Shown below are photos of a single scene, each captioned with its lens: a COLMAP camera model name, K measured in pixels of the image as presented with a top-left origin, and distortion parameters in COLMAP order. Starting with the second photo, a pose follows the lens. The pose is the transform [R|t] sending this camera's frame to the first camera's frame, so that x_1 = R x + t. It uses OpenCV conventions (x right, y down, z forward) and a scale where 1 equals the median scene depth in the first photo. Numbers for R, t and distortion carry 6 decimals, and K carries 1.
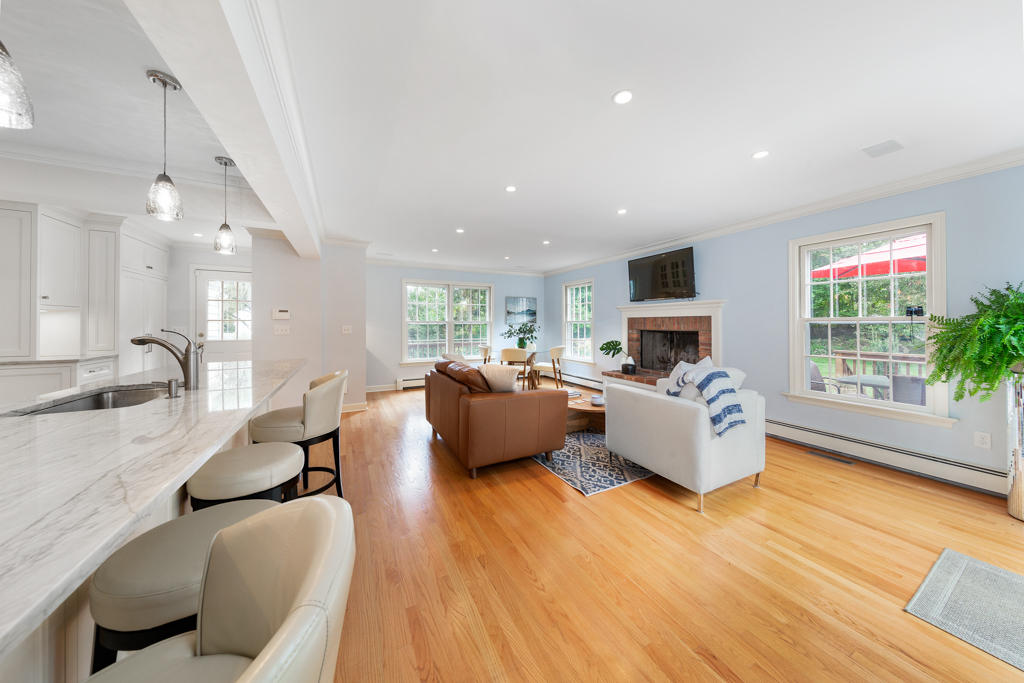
lens RADIAL K [[317.7, 0, 519.9], [0, 317.7, 321.4], [0, 0, 1]] dist [-0.000423, -0.000033]
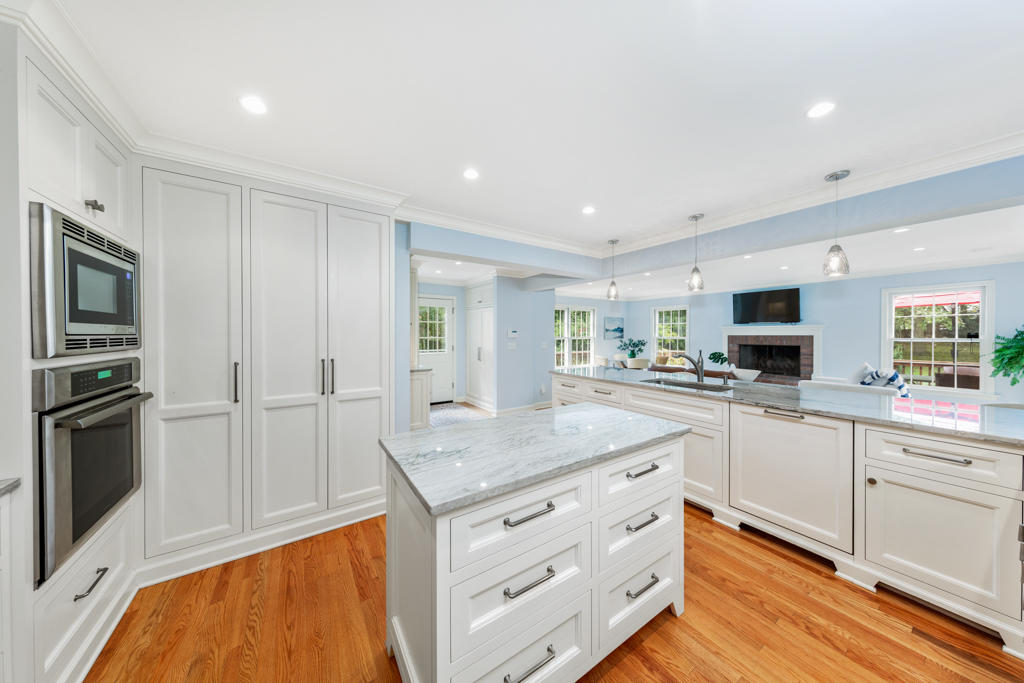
lens RADIAL K [[317.7, 0, 505.1], [0, 317.7, 335.5], [0, 0, 1]] dist [-0.000423, -0.000033]
pose [[0.995092, -0.000830, 0.098952, -0.876590], [-0.000052, 0.999960, 0.008911, -0.027695], [-0.098955, -0.008872, 0.995052, -0.286226]]
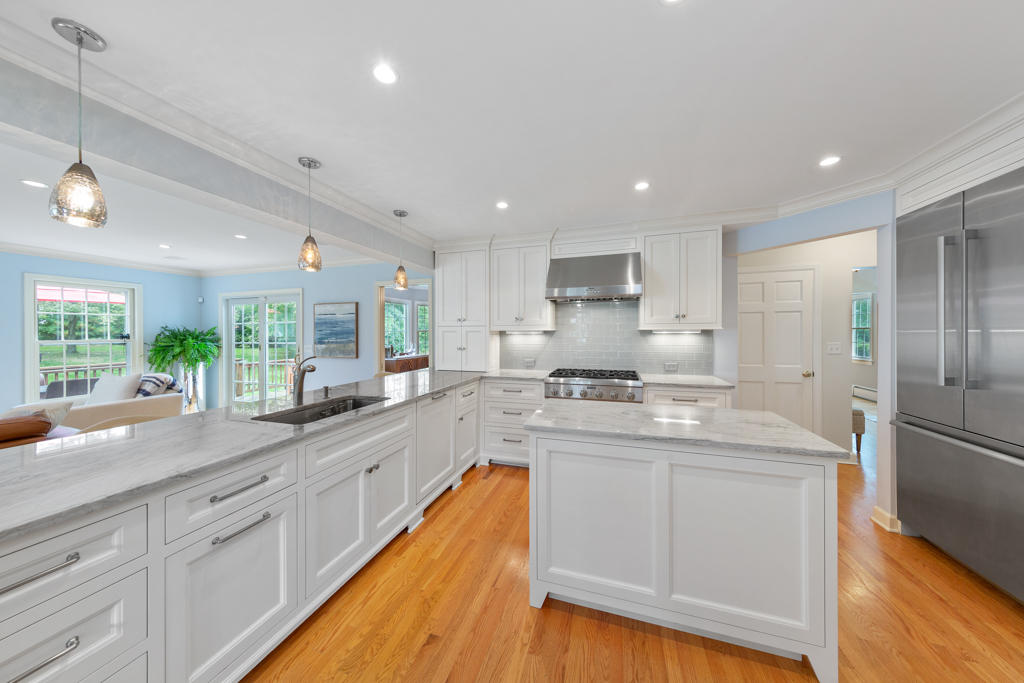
lens RADIAL K [[323.5, 0, 533.1], [0, 323.5, 334.4], [0, 0, 1]] dist [0.000419, 0.000034]
pose [[-0.743410, 0.001265, 0.668834, -0.959752], [0.002750, 0.999996, 0.001165, -0.023199], [-0.668830, 0.002706, -0.743410, 0.476325]]
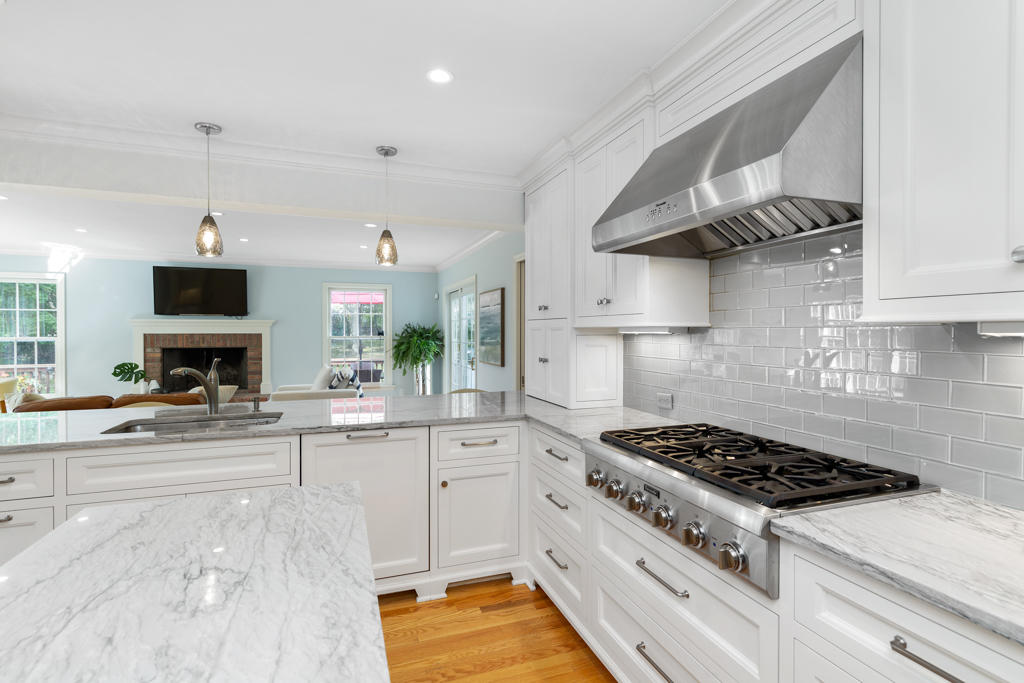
lens RADIAL K [[497.5, 0, 516.1], [0, 497.5, 334.5], [0, 0, 1]] dist [0.006145, 0.000341]
pose [[0.114478, -0.004321, 0.993416, -0.970296], [-0.007238, 0.999960, 0.005183, -0.026972], [-0.993399, -0.007784, 0.114443, -0.091833]]
